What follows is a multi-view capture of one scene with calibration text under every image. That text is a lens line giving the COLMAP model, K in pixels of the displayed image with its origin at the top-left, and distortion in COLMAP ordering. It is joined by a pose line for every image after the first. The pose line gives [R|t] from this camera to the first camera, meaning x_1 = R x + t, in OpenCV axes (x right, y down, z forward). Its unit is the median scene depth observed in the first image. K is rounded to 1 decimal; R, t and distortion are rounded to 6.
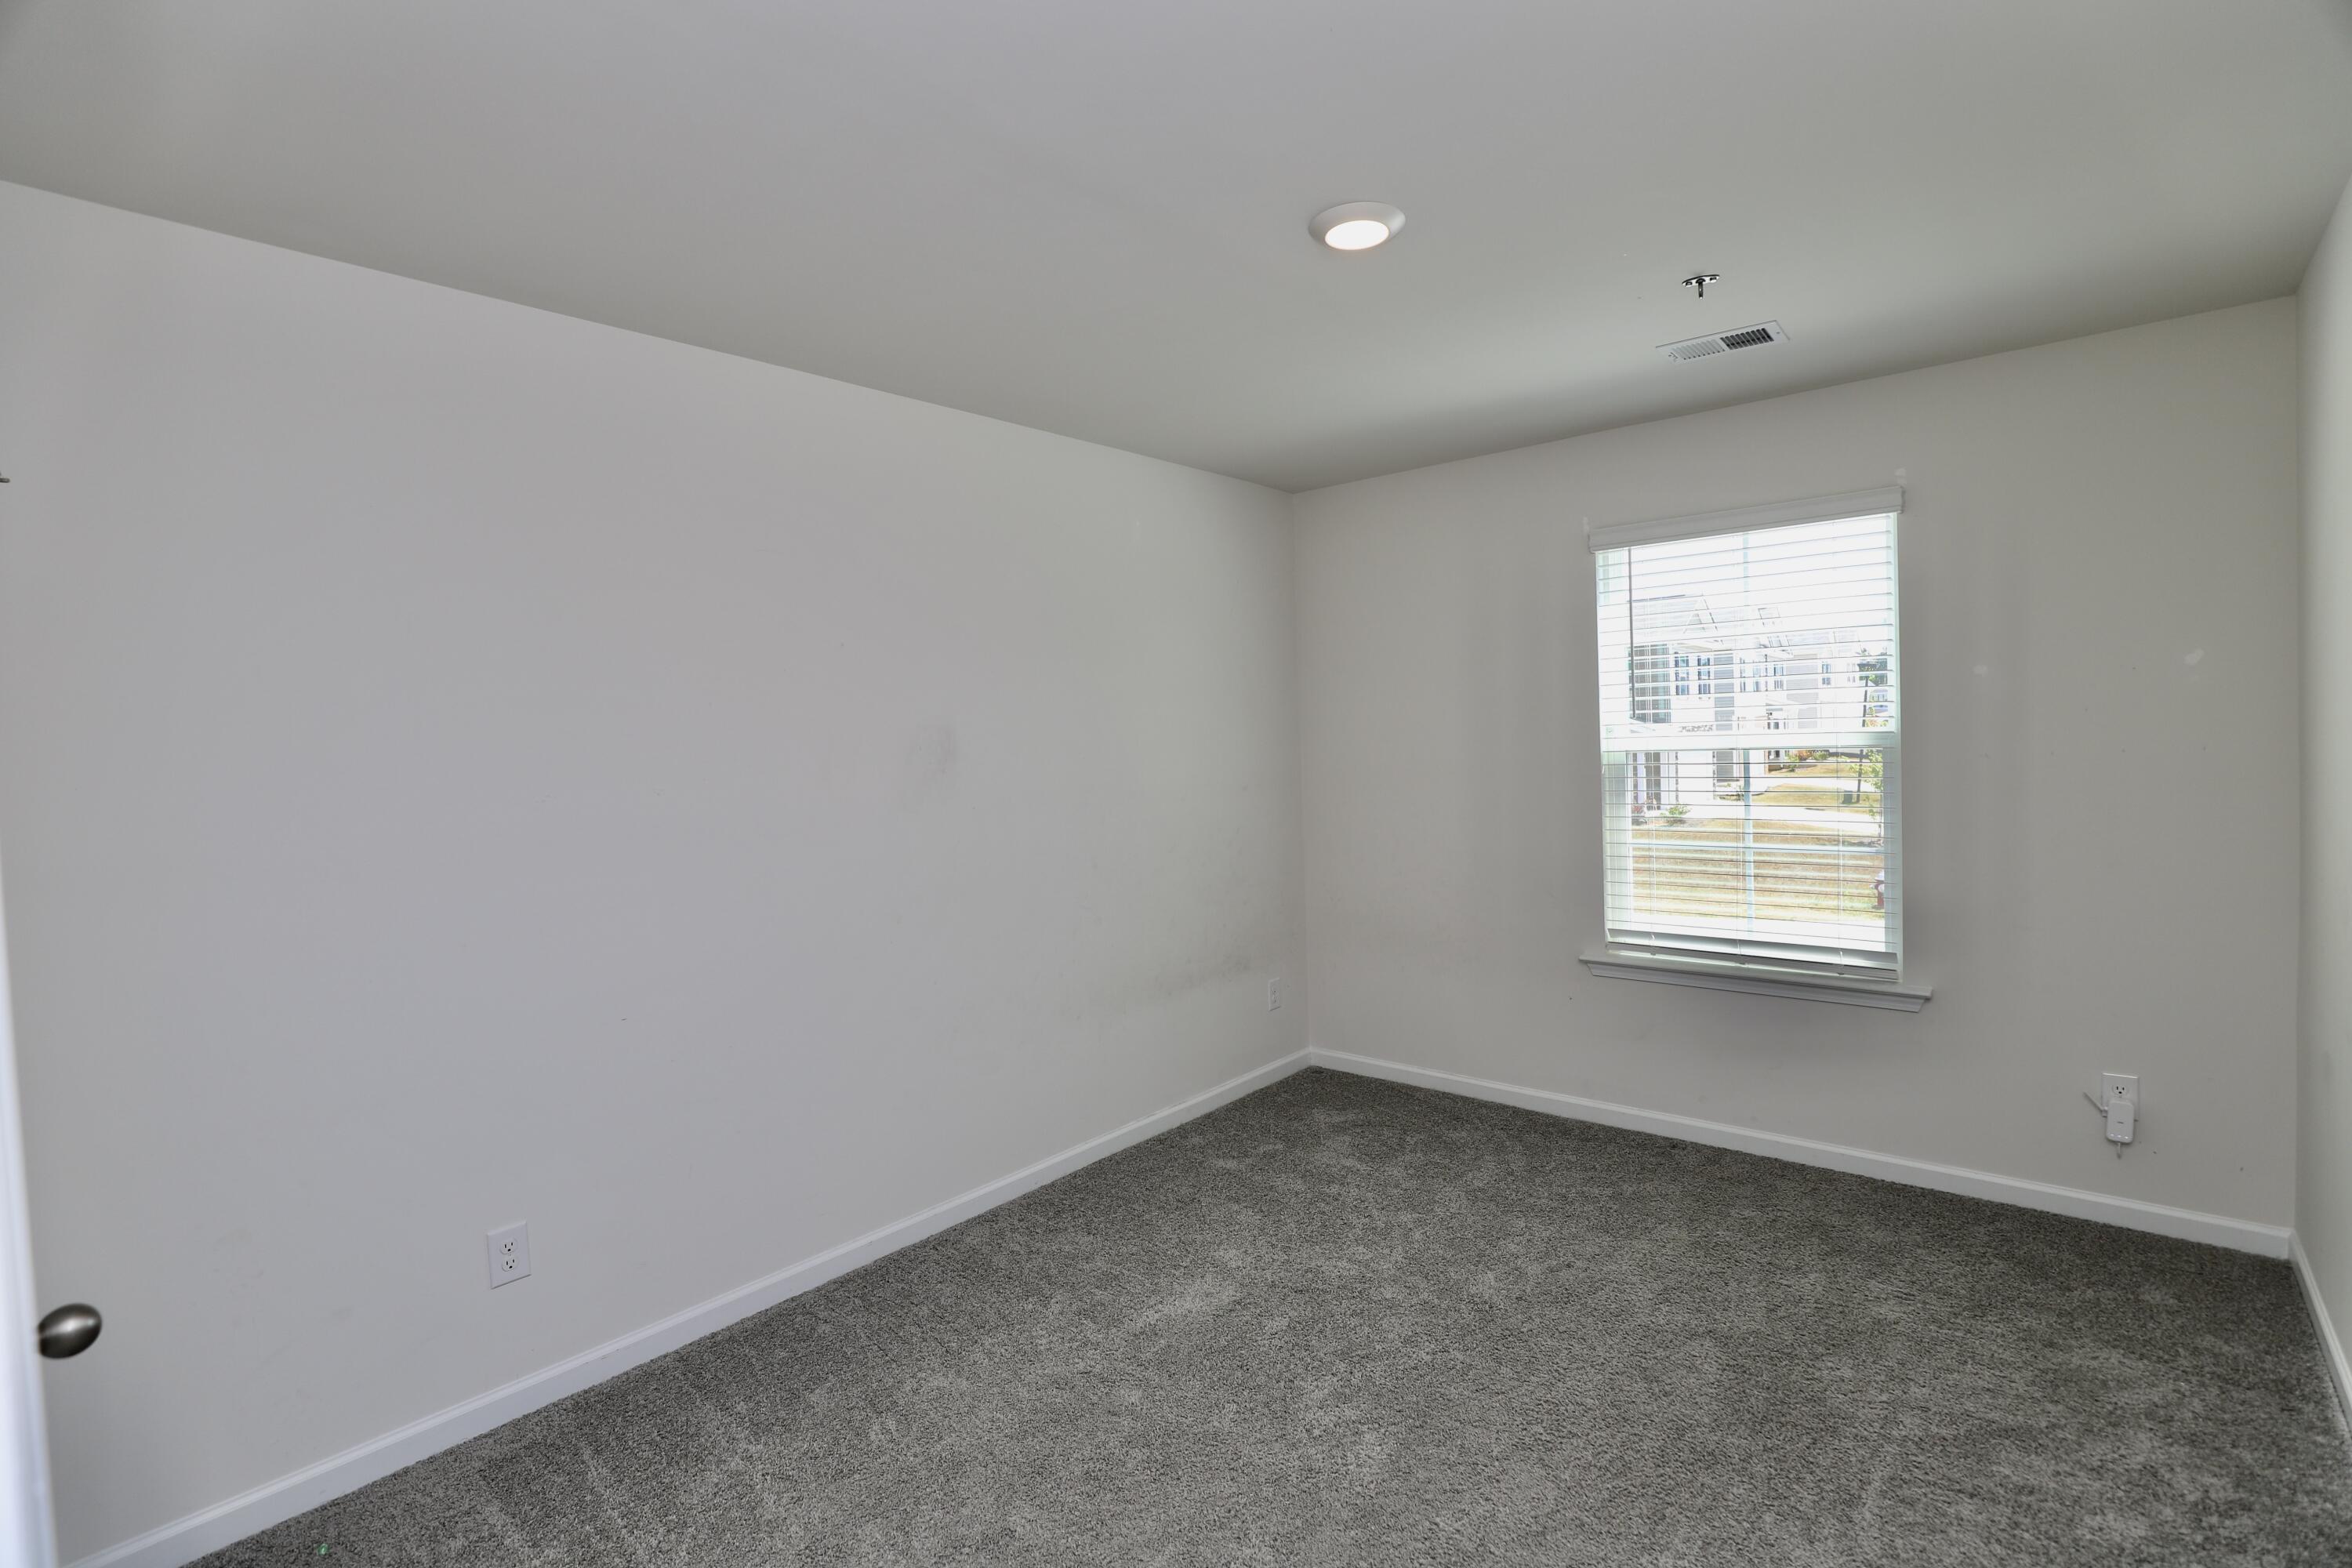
lens RADIAL K [[1082.3, 0, 1174.6], [0, 1082.3, 779.8], [0, 0, 1]] dist [-0.040030, 0.009428]
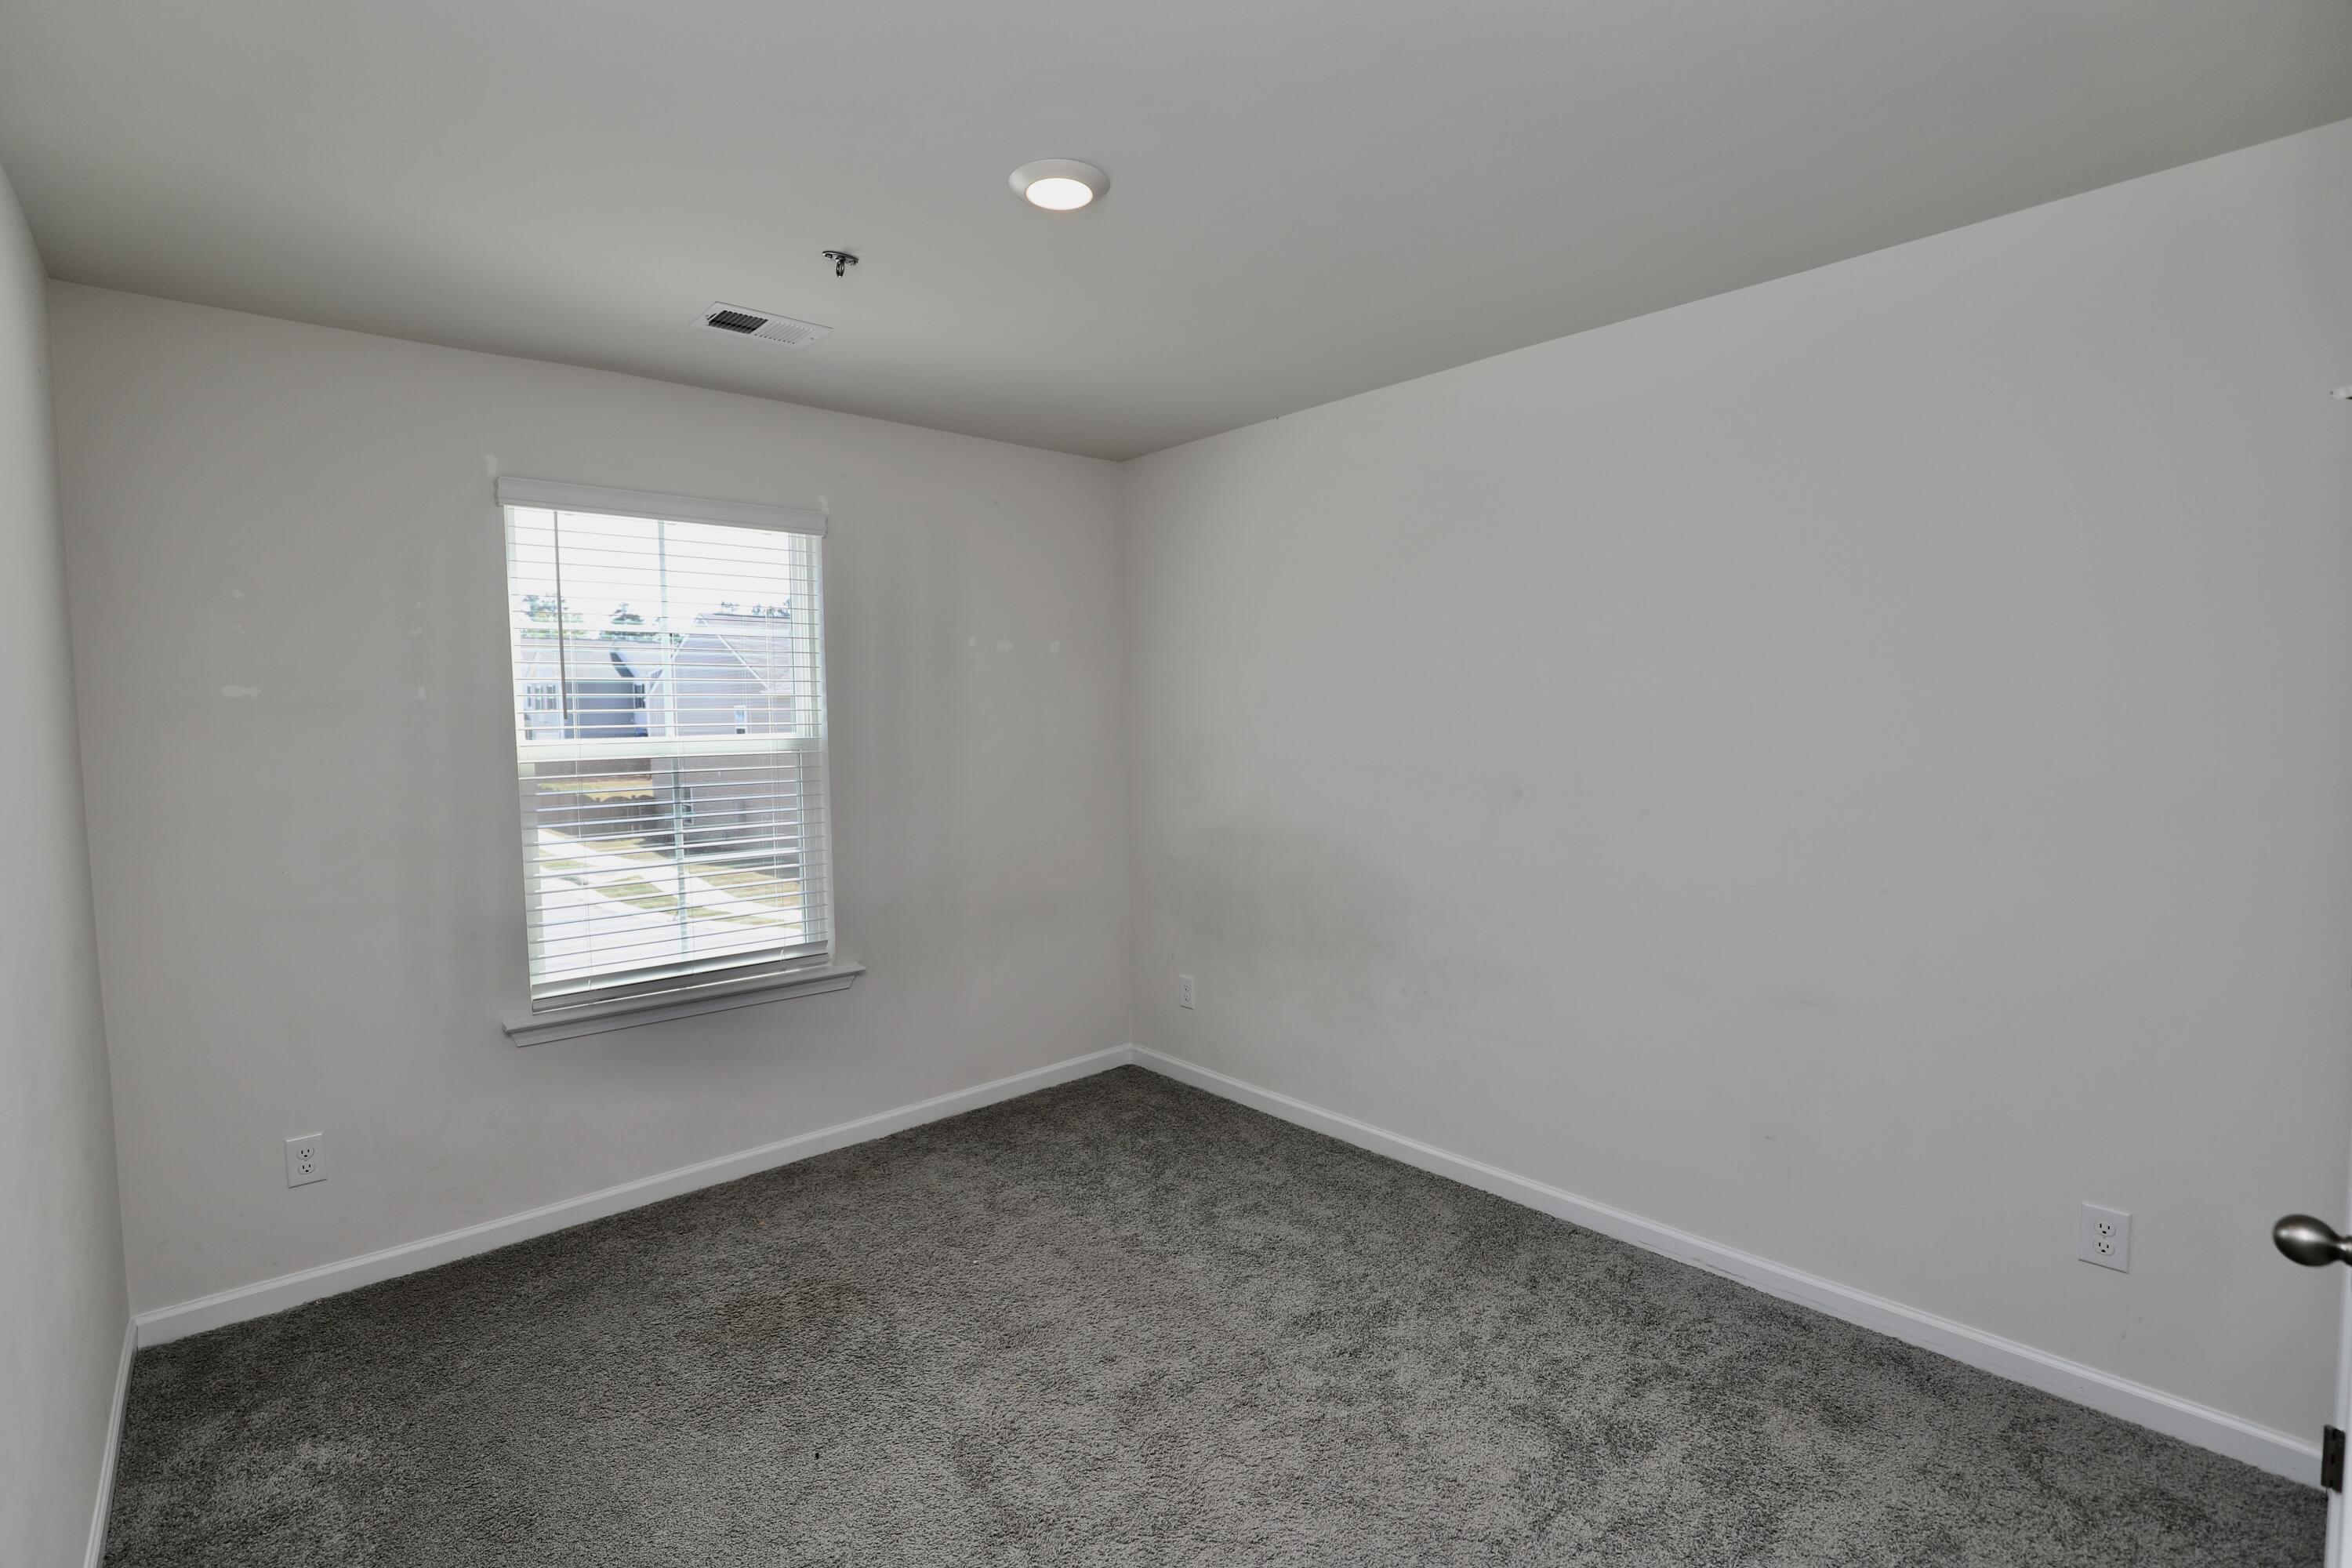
lens RADIAL K [[1075.2, 0, 1169.8], [0, 1075.2, 748.7], [0, 0, 1]] dist [-0.007122, 0.000551]
pose [[0.121132, -0.005419, 0.992622, -0.339560], [0.045426, 0.998968, -0.000090, -0.014937], [-0.991596, 0.045102, 0.121253, 0.463358]]
